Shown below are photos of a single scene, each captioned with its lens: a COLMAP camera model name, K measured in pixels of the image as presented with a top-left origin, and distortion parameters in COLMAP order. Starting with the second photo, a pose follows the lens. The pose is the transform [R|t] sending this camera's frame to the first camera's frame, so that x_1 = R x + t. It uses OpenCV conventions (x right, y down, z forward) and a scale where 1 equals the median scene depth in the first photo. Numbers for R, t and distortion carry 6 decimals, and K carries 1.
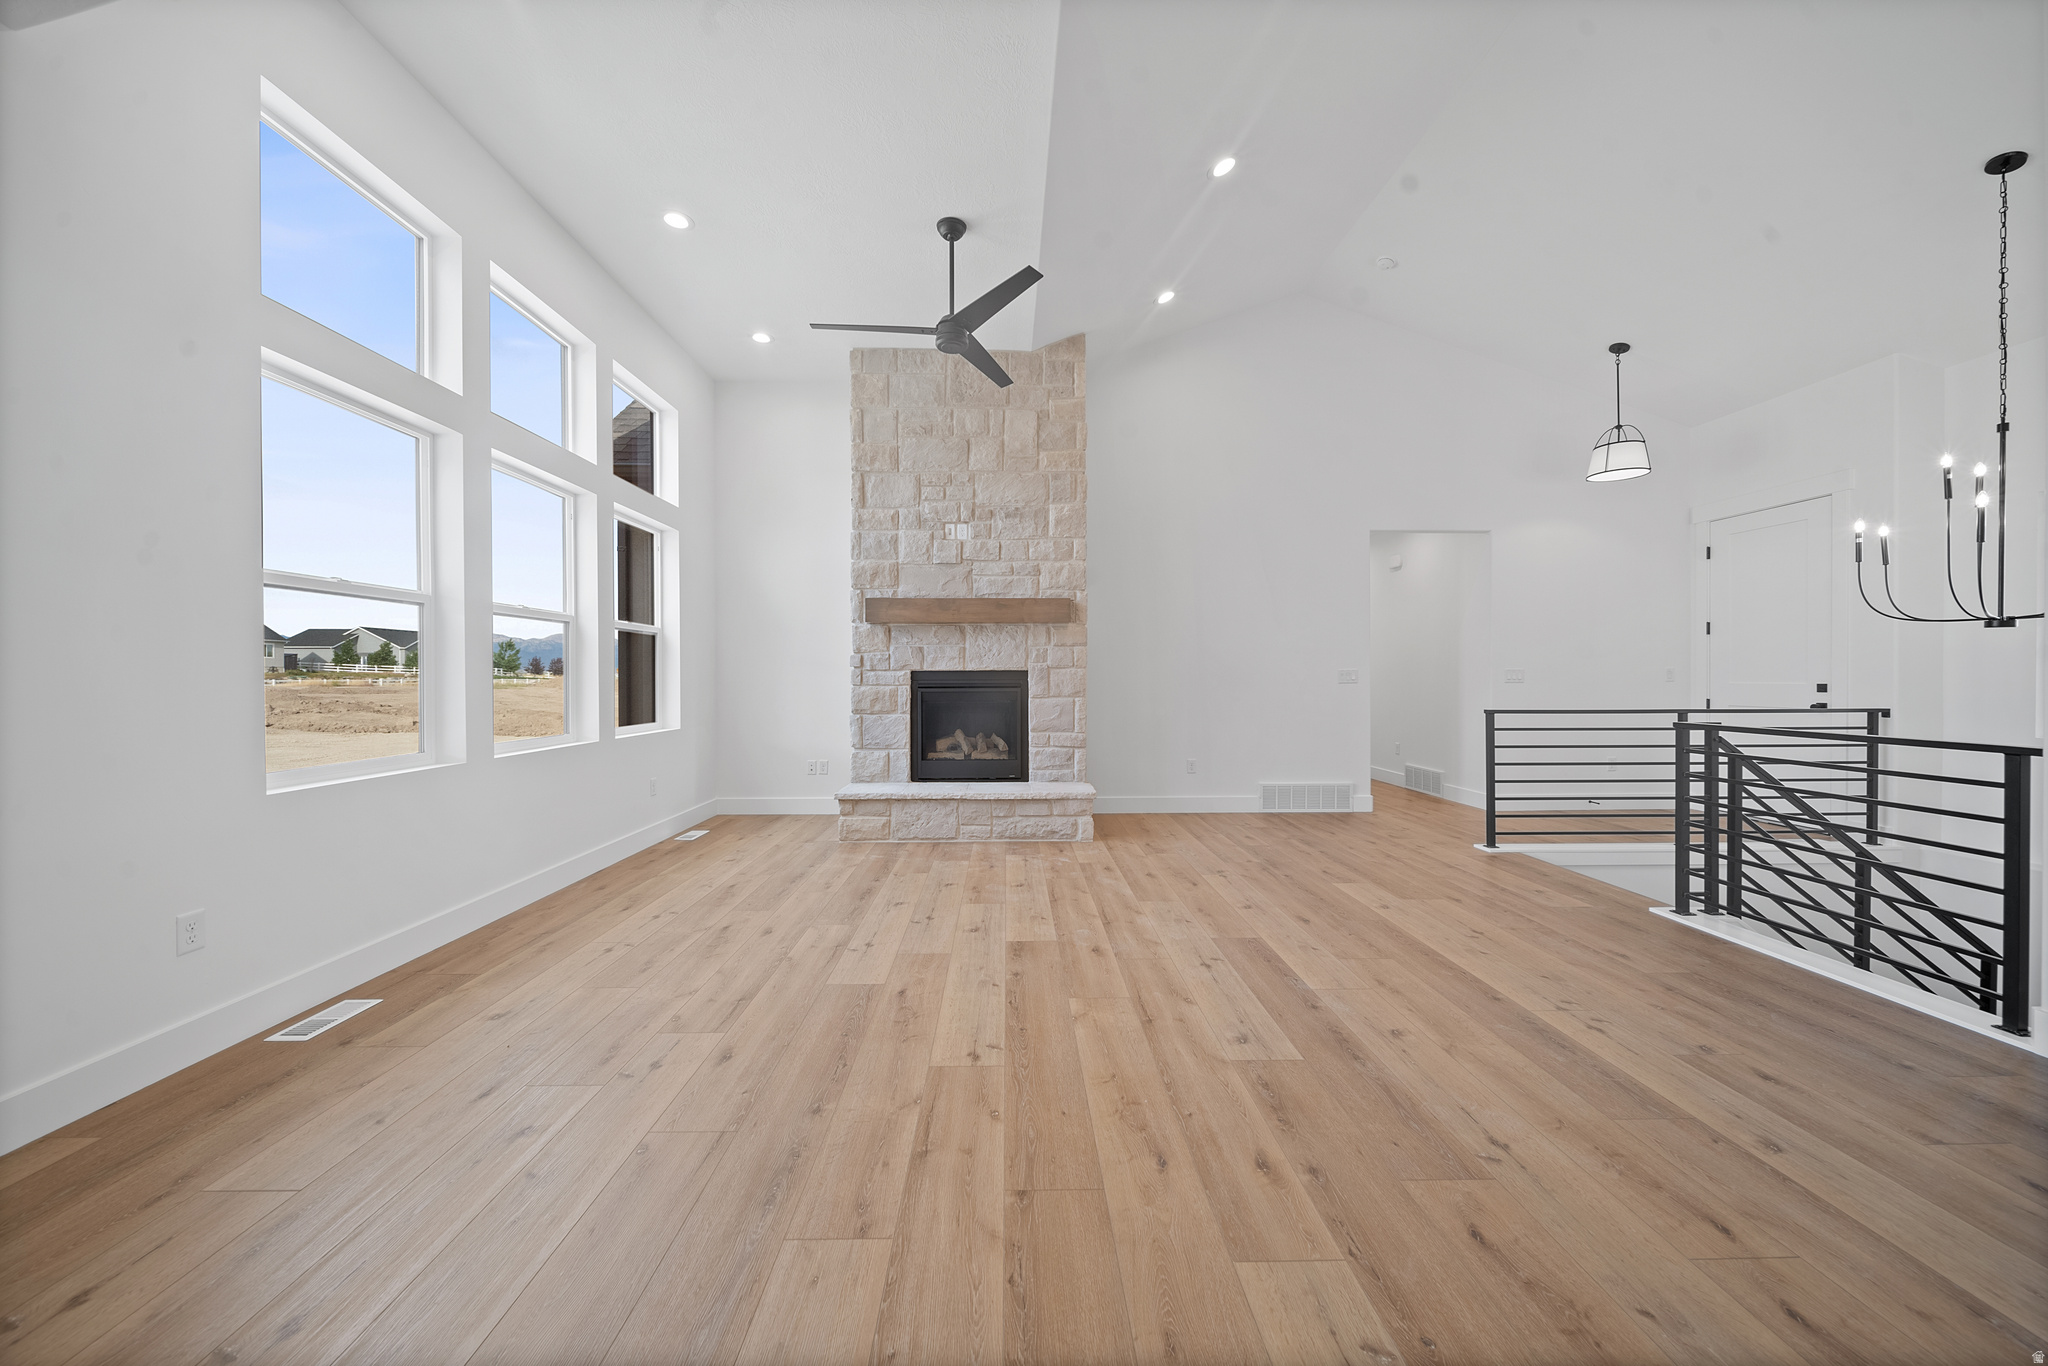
lens RADIAL K [[718.3, 0, 1016.8], [0, 718.3, 684.0], [0, 0, 1]] dist [-0.002312, -0.000695]
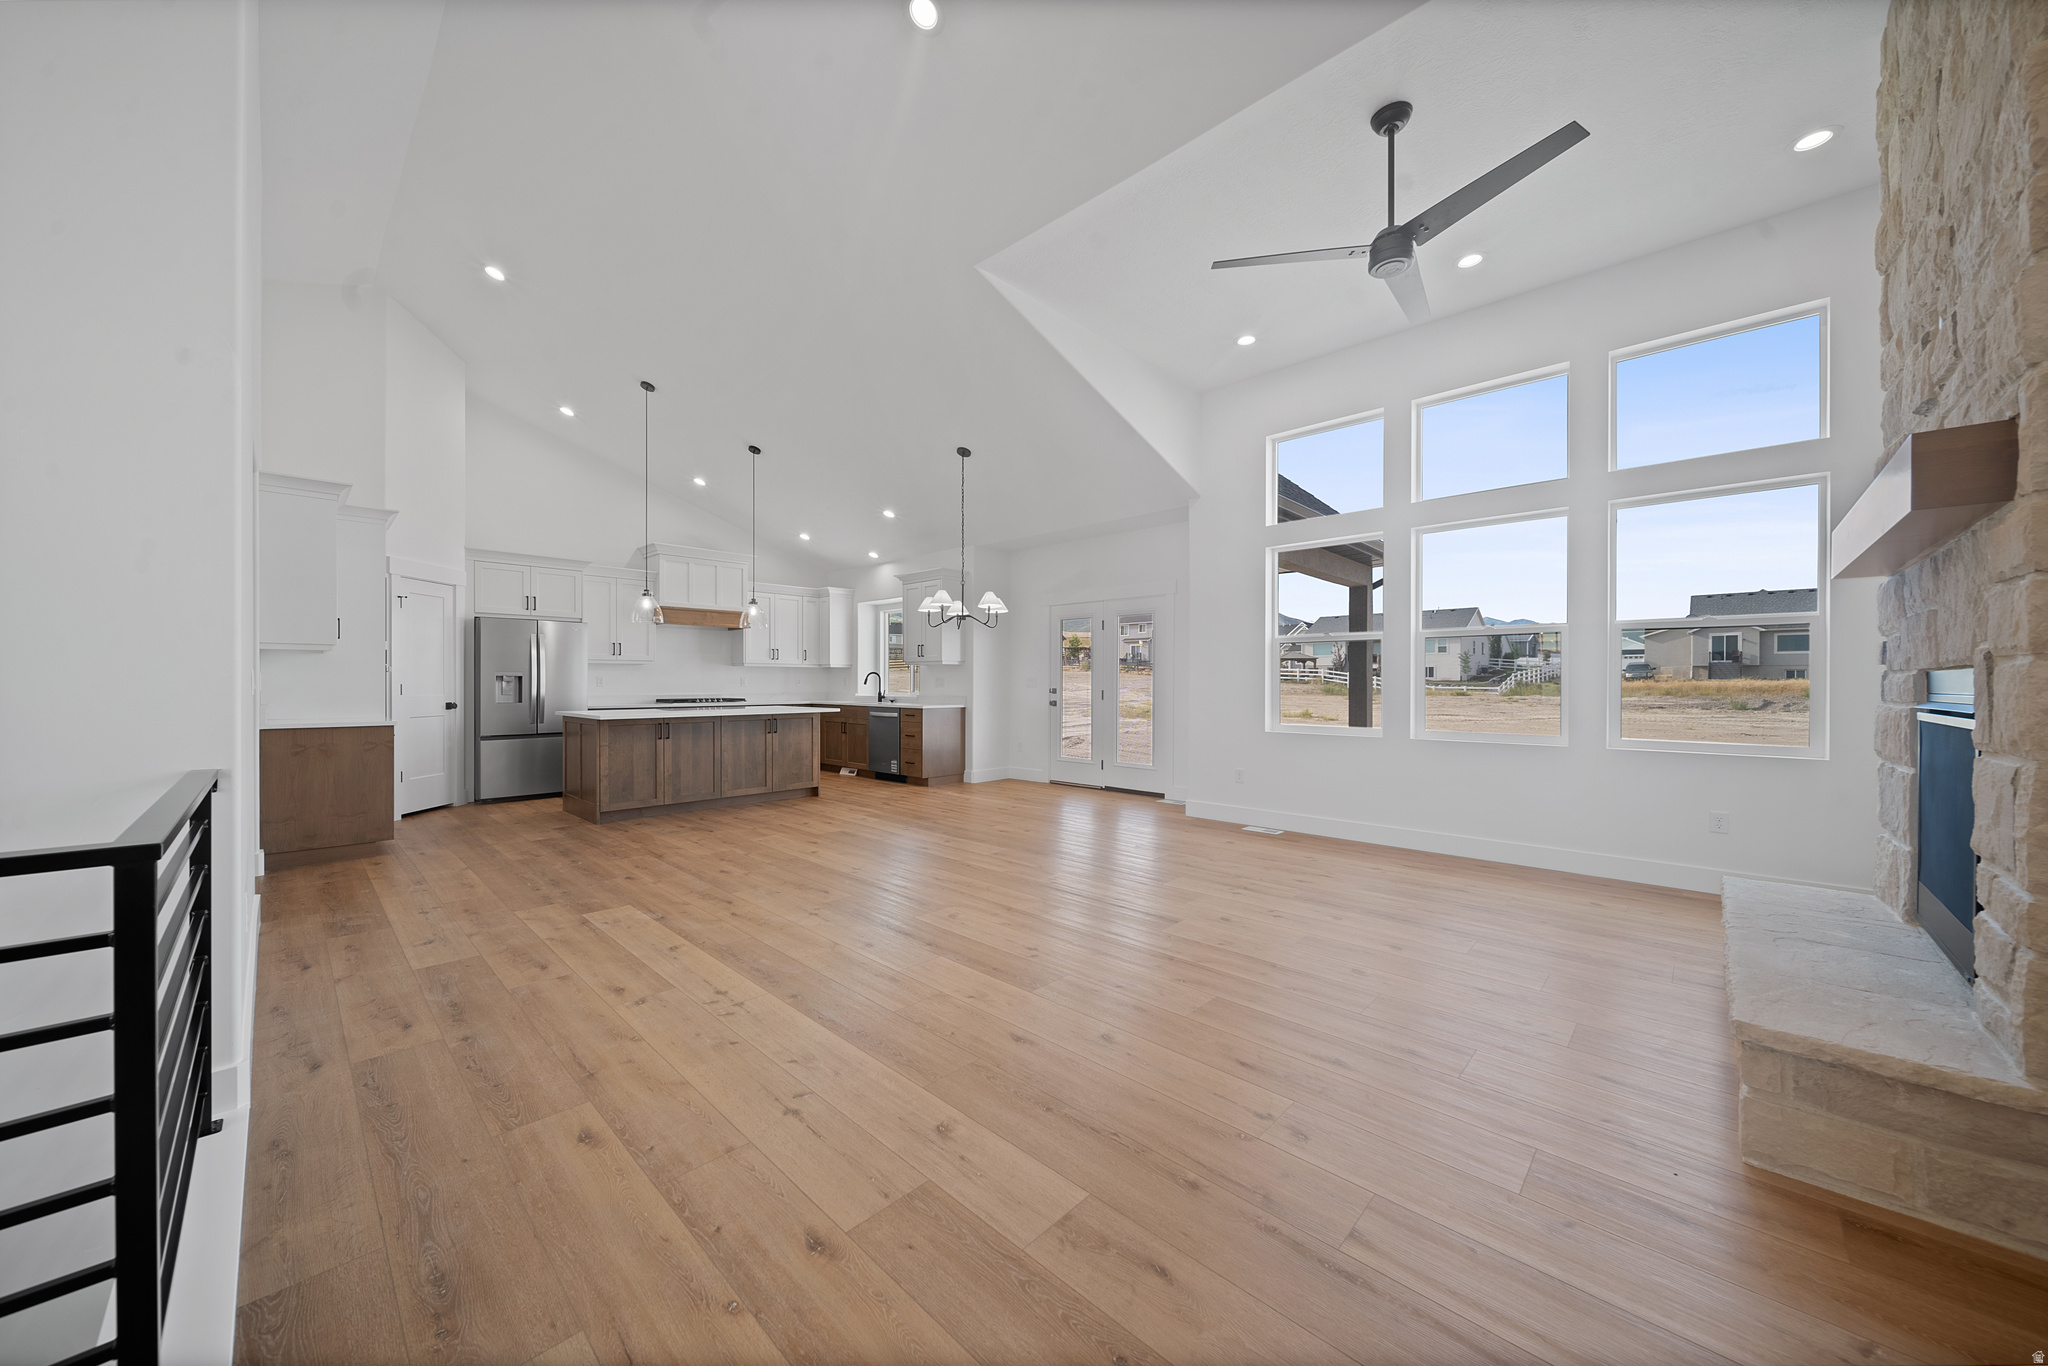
lens RADIAL K [[718.3, 0, 1016.9], [0, 718.3, 689.4], [0, 0, 1]] dist [-0.002312, -0.000695]
pose [[-0.704805, 0.006509, -0.709371, 0.537474], [-0.005792, 0.999872, 0.014929, -0.008884], [0.709377, 0.014631, -0.704677, 0.892590]]
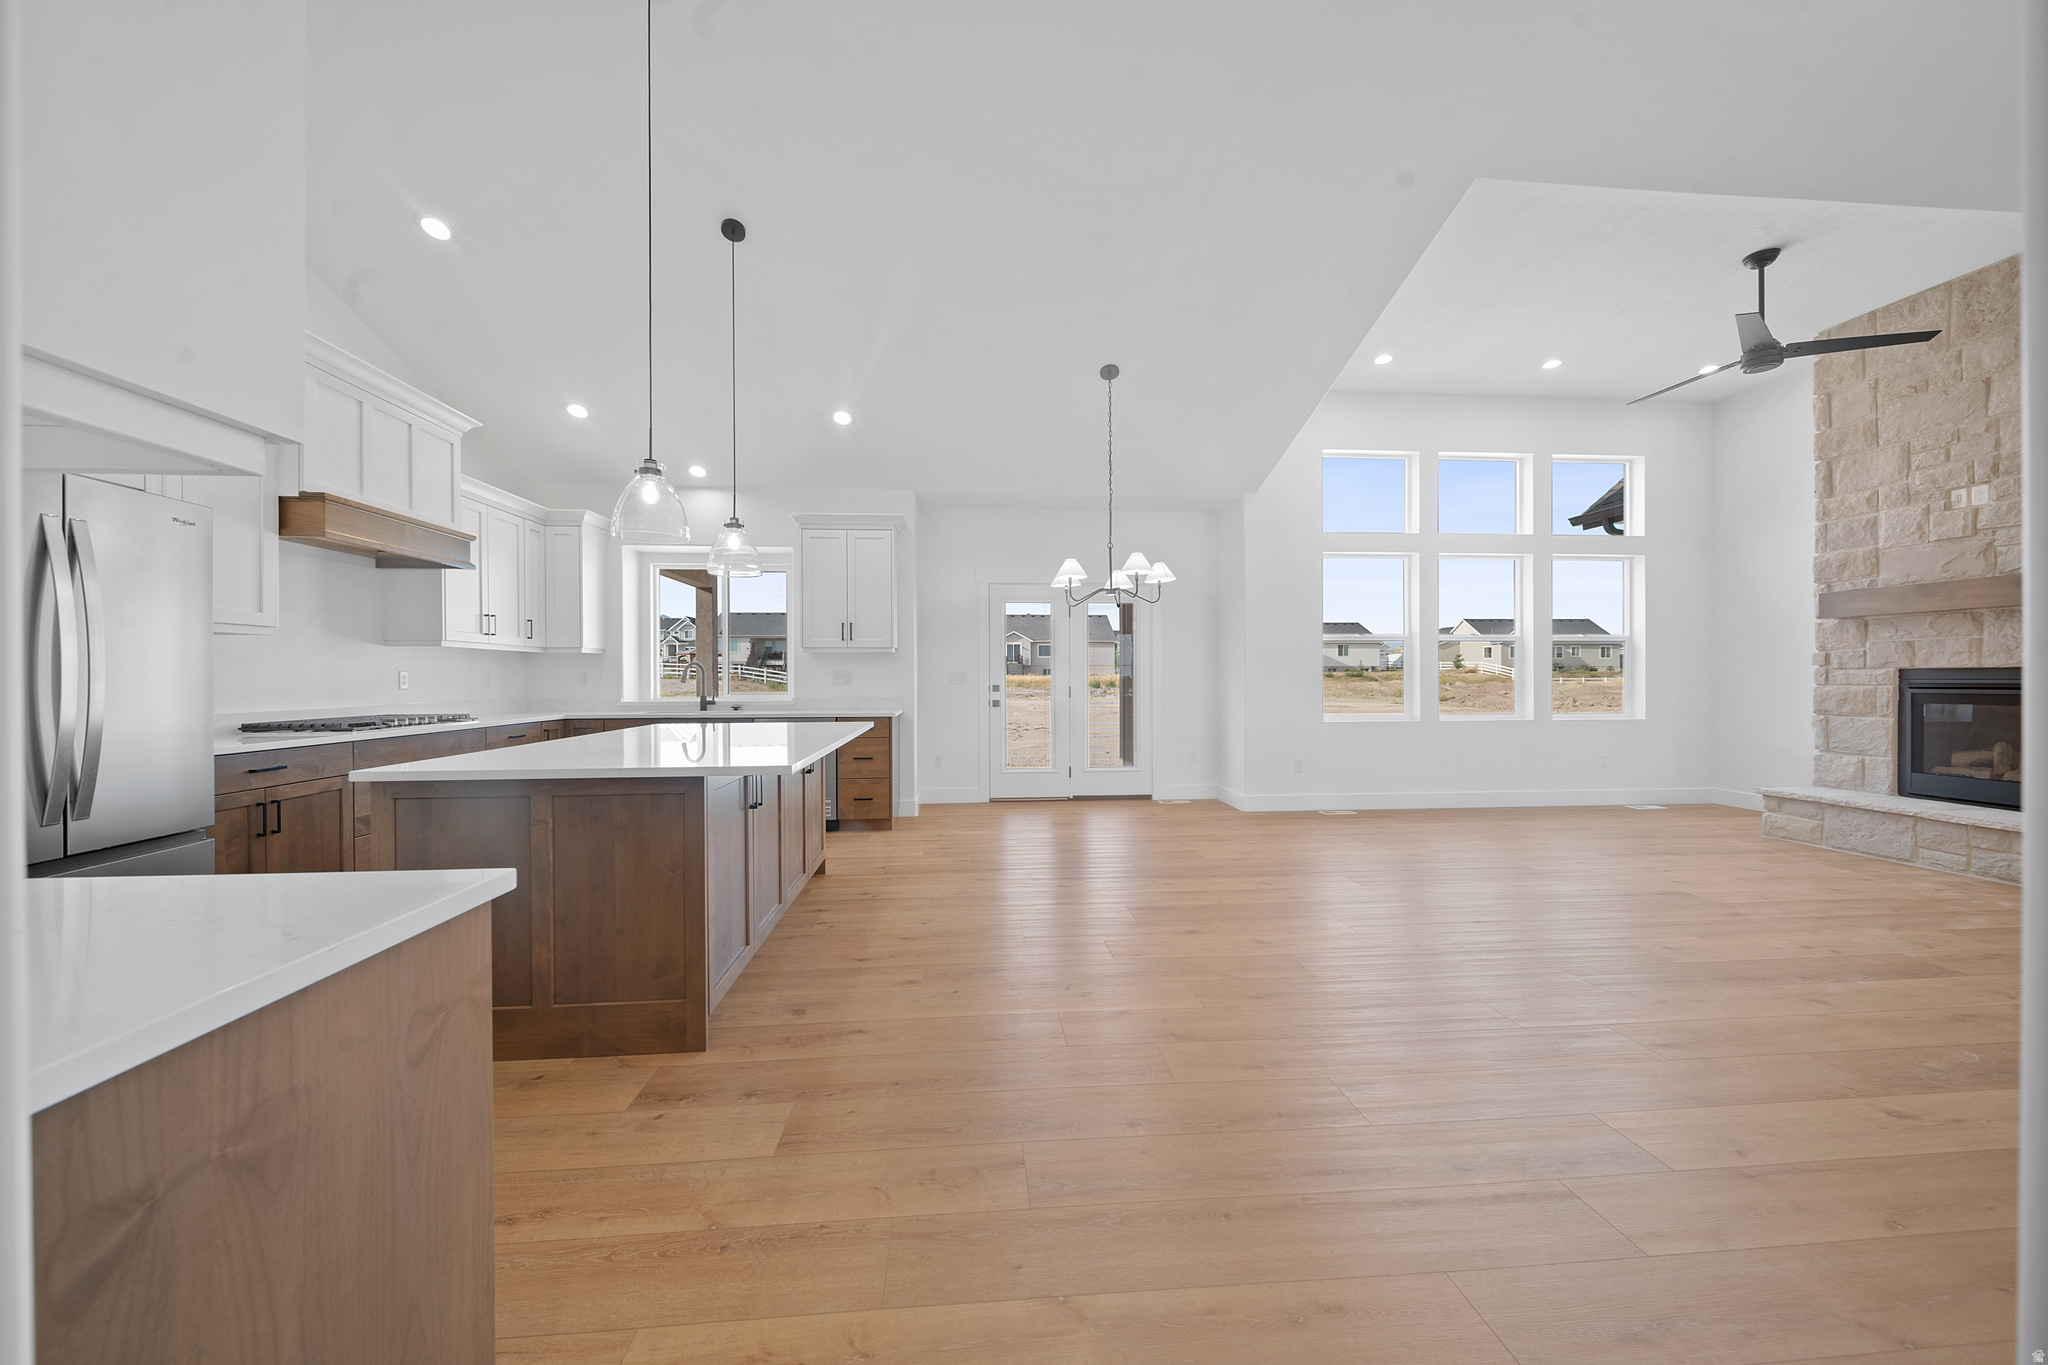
lens RADIAL K [[718.3, 0, 1029.1], [0, 718.3, 680.1], [0, 0, 1]] dist [-0.002312, -0.000695]
pose [[0.079829, 0.002923, -0.996804, 0.641506], [-0.004325, 0.999987, 0.002586, -0.001942], [0.996799, 0.004105, 0.079841, -0.125571]]
